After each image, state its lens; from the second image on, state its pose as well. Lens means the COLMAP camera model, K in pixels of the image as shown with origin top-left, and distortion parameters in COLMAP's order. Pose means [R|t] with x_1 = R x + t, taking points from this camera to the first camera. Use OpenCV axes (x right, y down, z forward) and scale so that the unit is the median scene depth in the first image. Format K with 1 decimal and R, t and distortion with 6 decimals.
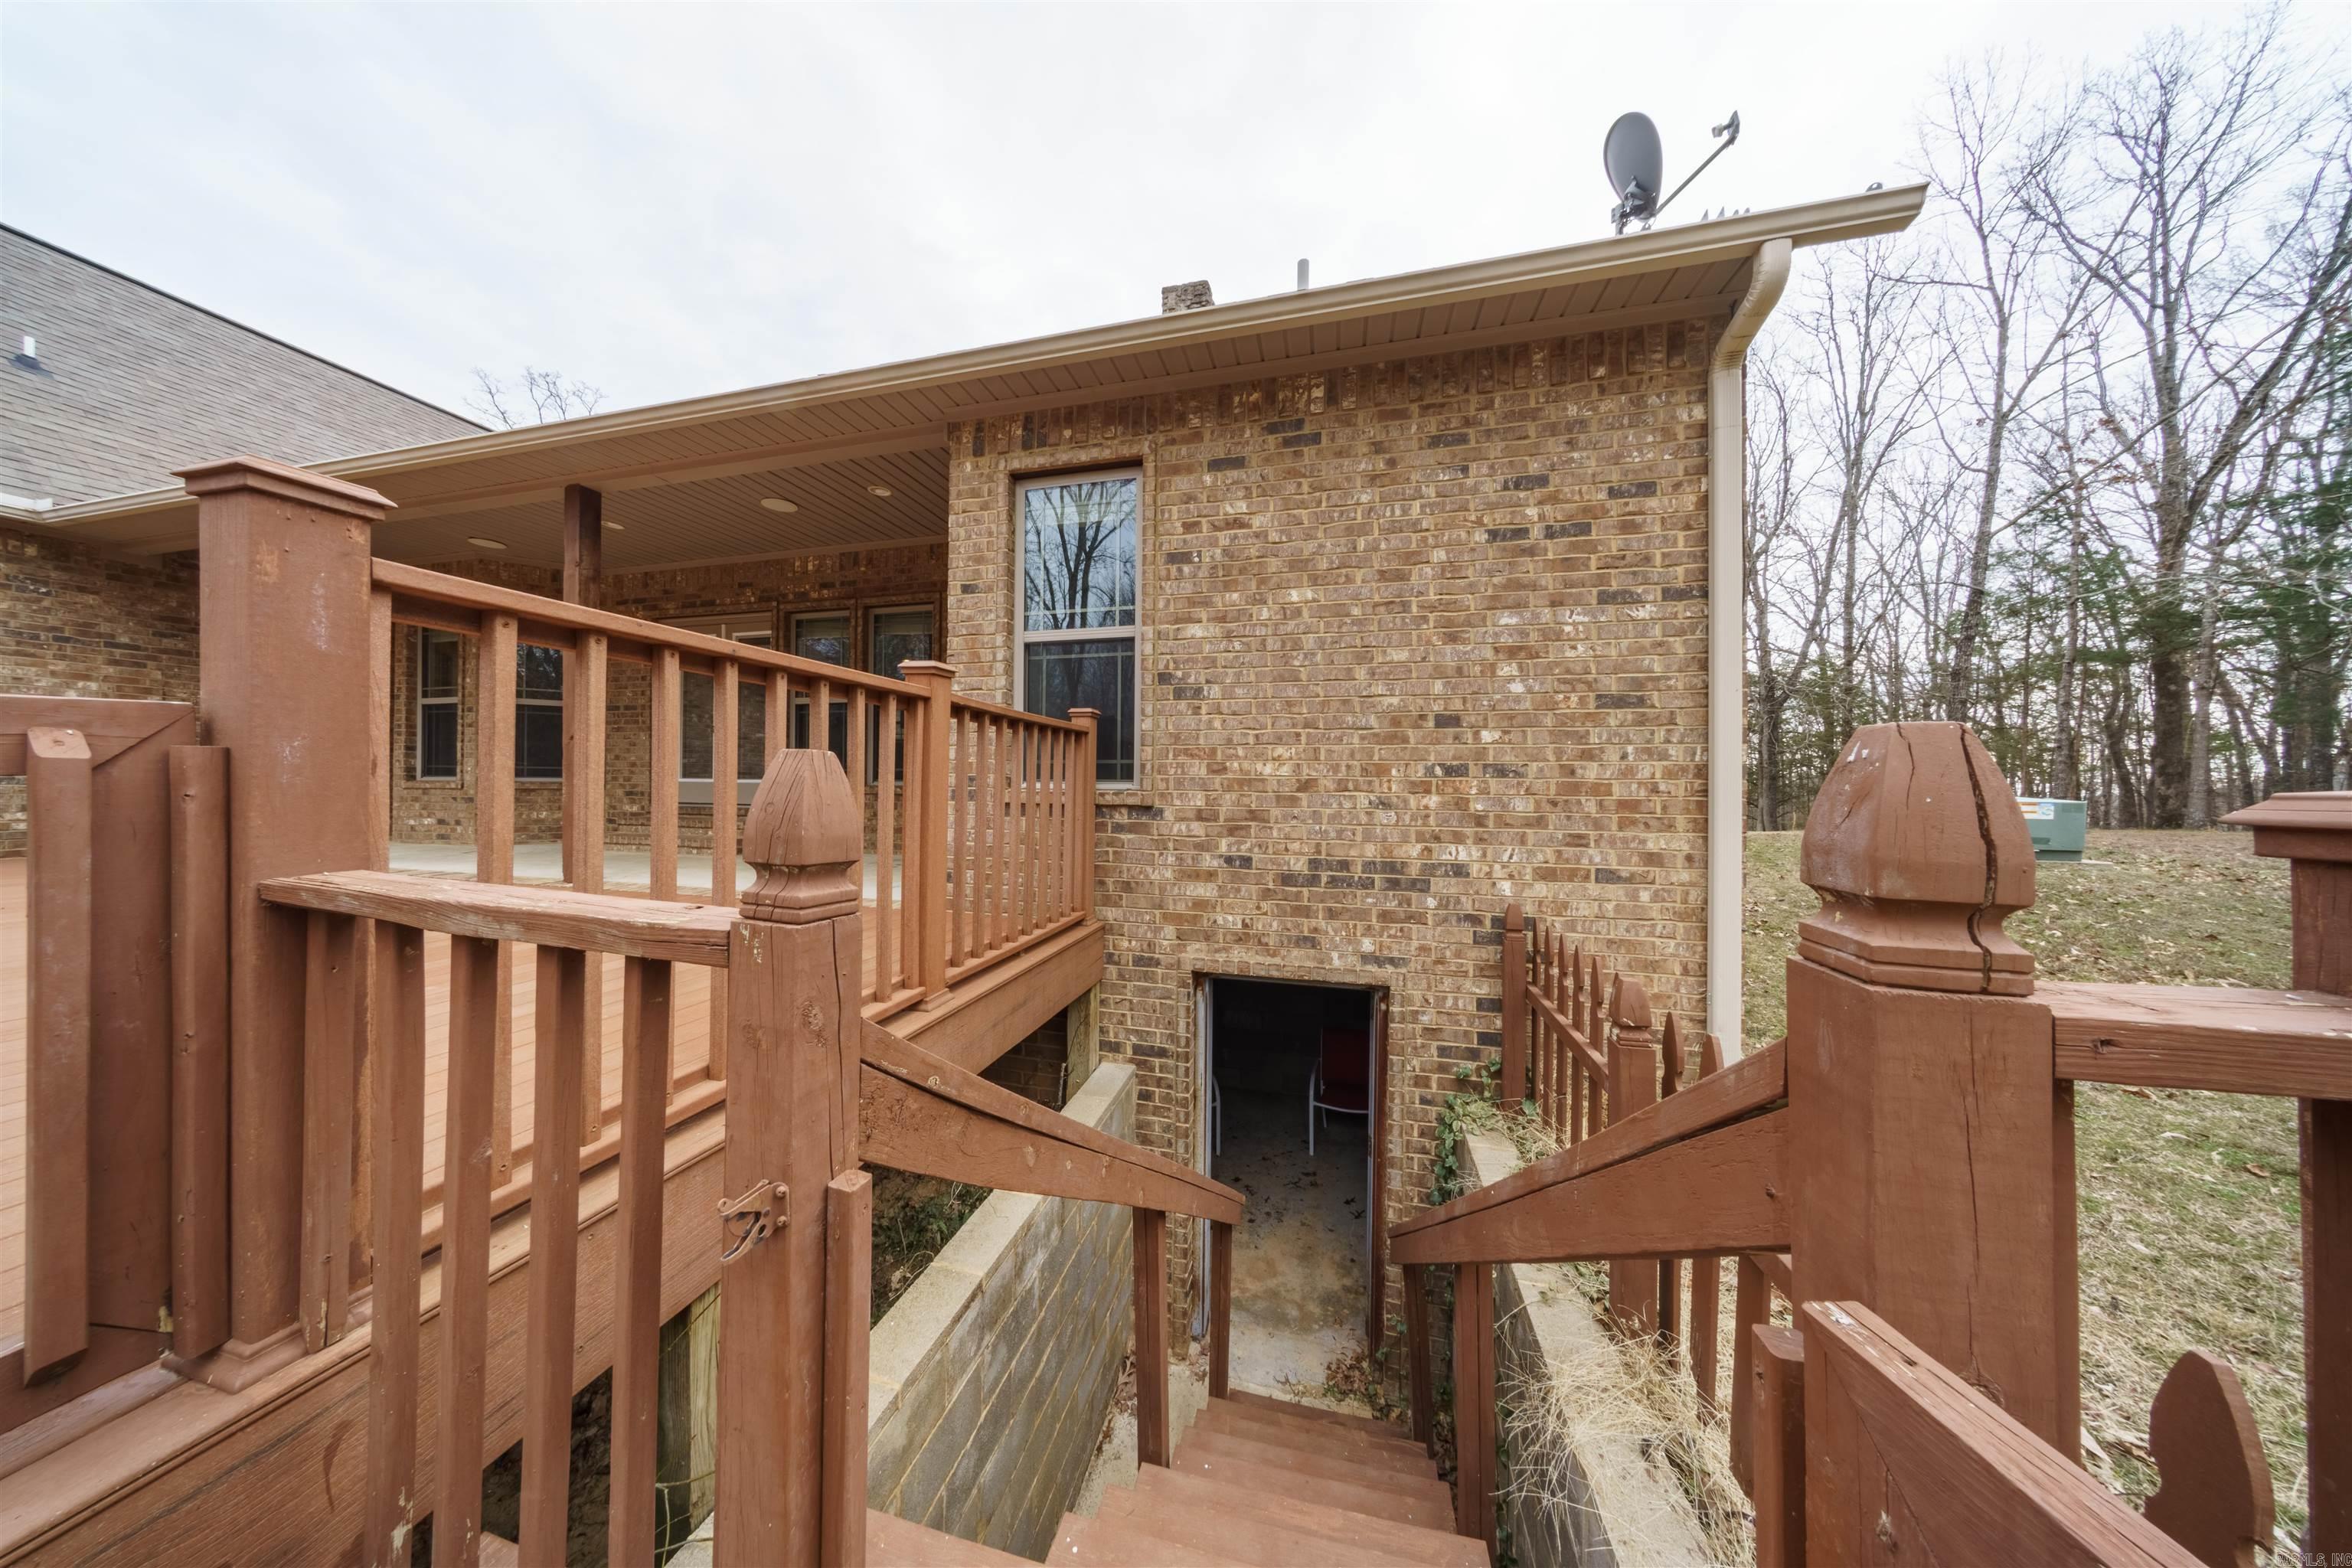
lens RADIAL K [[673.4, 0, 1177.8], [0, 673.4, 777.7], [0, 0, 1]] dist [-0.008815, 0.001365]
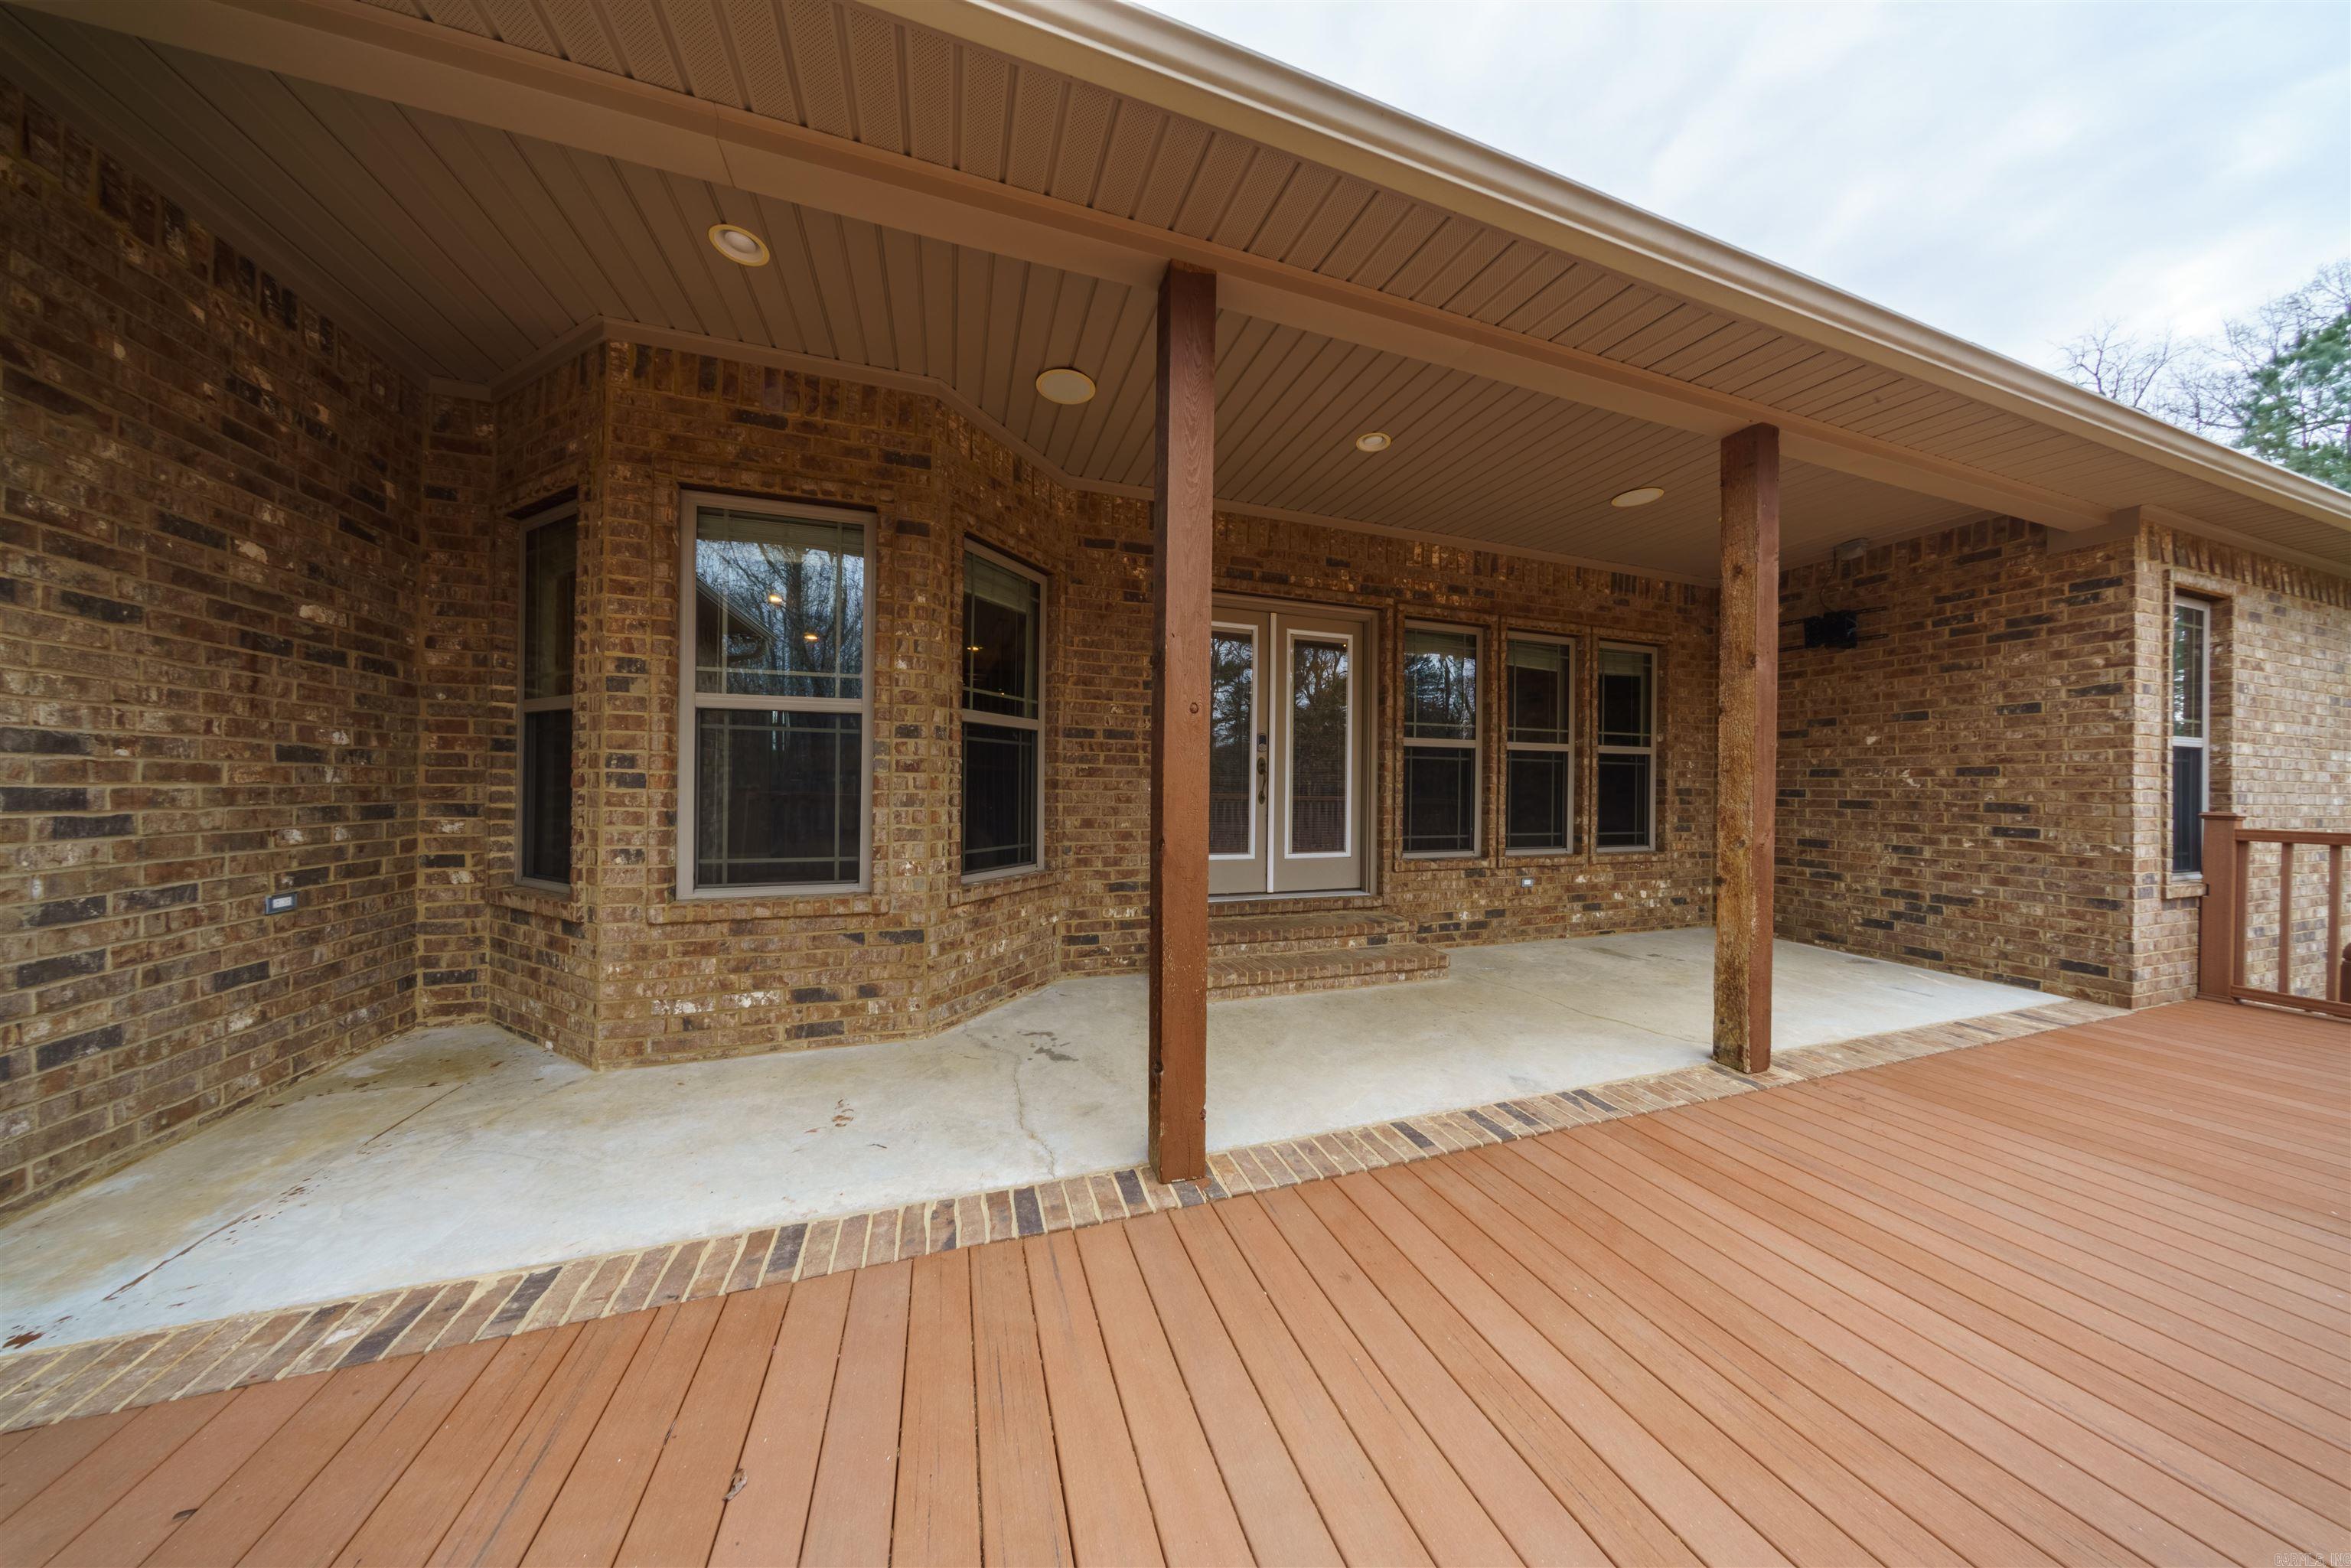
lens RADIAL K [[673.1, 0, 1167.8], [0, 673.1, 781.5], [0, 0, 1]] dist [-0.008815, 0.001365]
pose [[0.838818, 0.004770, 0.544390, -1.146096], [-0.010152, 0.999925, 0.006881, -0.073310], [-0.544317, -0.011298, 0.838804, 0.527312]]
